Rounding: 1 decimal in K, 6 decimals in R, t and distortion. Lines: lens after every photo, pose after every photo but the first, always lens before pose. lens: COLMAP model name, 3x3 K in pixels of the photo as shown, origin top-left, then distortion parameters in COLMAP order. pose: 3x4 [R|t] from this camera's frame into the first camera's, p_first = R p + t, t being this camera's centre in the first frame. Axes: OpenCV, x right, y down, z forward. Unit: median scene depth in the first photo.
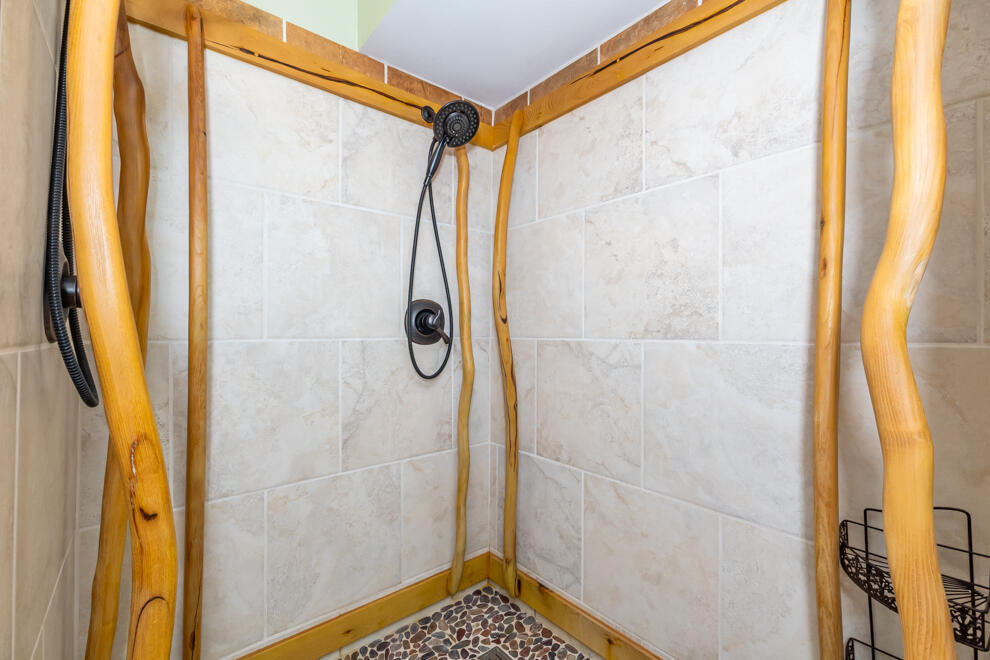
lens RADIAL K [[427.6, 0, 493.5], [0, 427.6, 332.6], [0, 0, 1]] dist [0.000900, -0.000442]
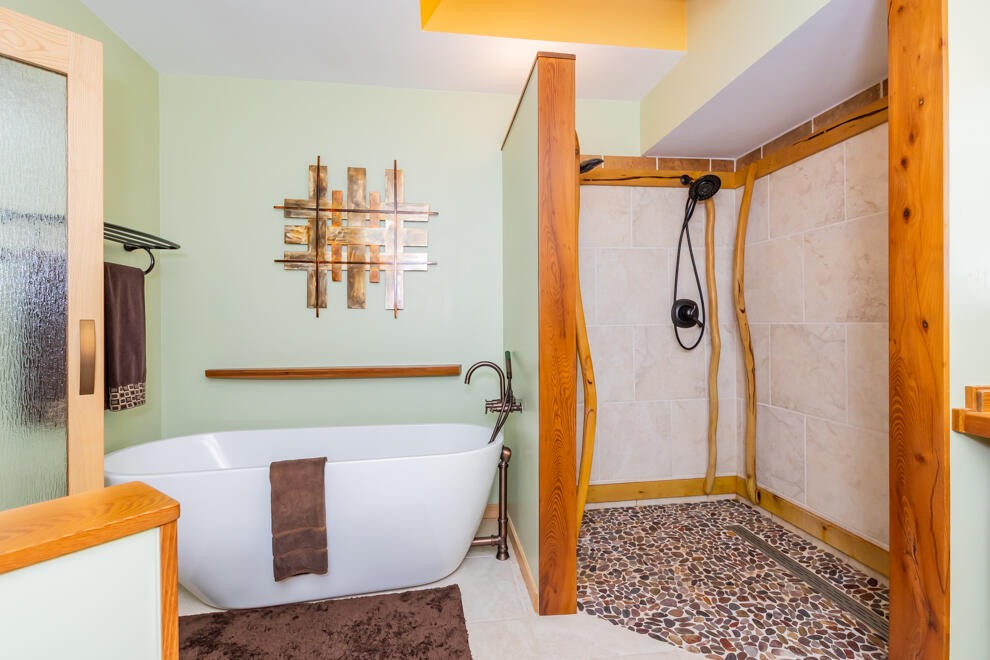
lens RADIAL K [[447.6, 0, 493.7], [0, 447.6, 321.5], [0, 0, 1]] dist [0.002346, 0.000087]
pose [[0.849445, -0.014942, -0.527466, 0.112497], [0.015291, 0.999876, -0.003698, -0.000222], [0.527456, -0.004924, 0.849568, -0.785354]]
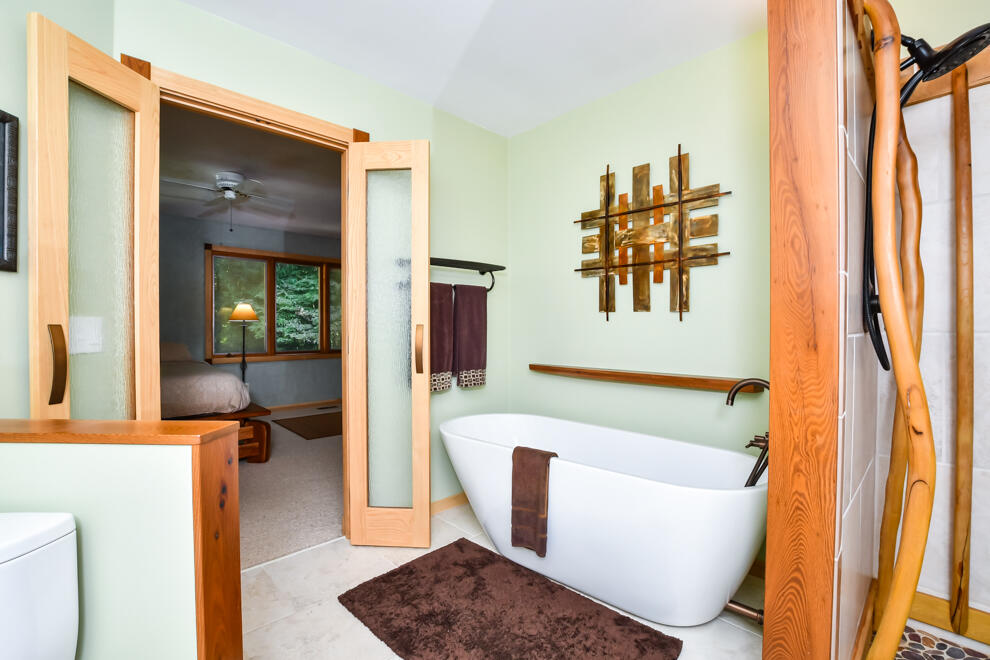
lens RADIAL K [[436.9, 0, 495.0], [0, 436.9, 330.0], [0, 0, 1]] dist [-0.028231, 0.000261]
pose [[0.076320, -0.000835, -0.997083, 0.300372], [0.009555, 0.999954, -0.000106, -0.000719], [0.997038, -0.009519, 0.076324, -0.322510]]
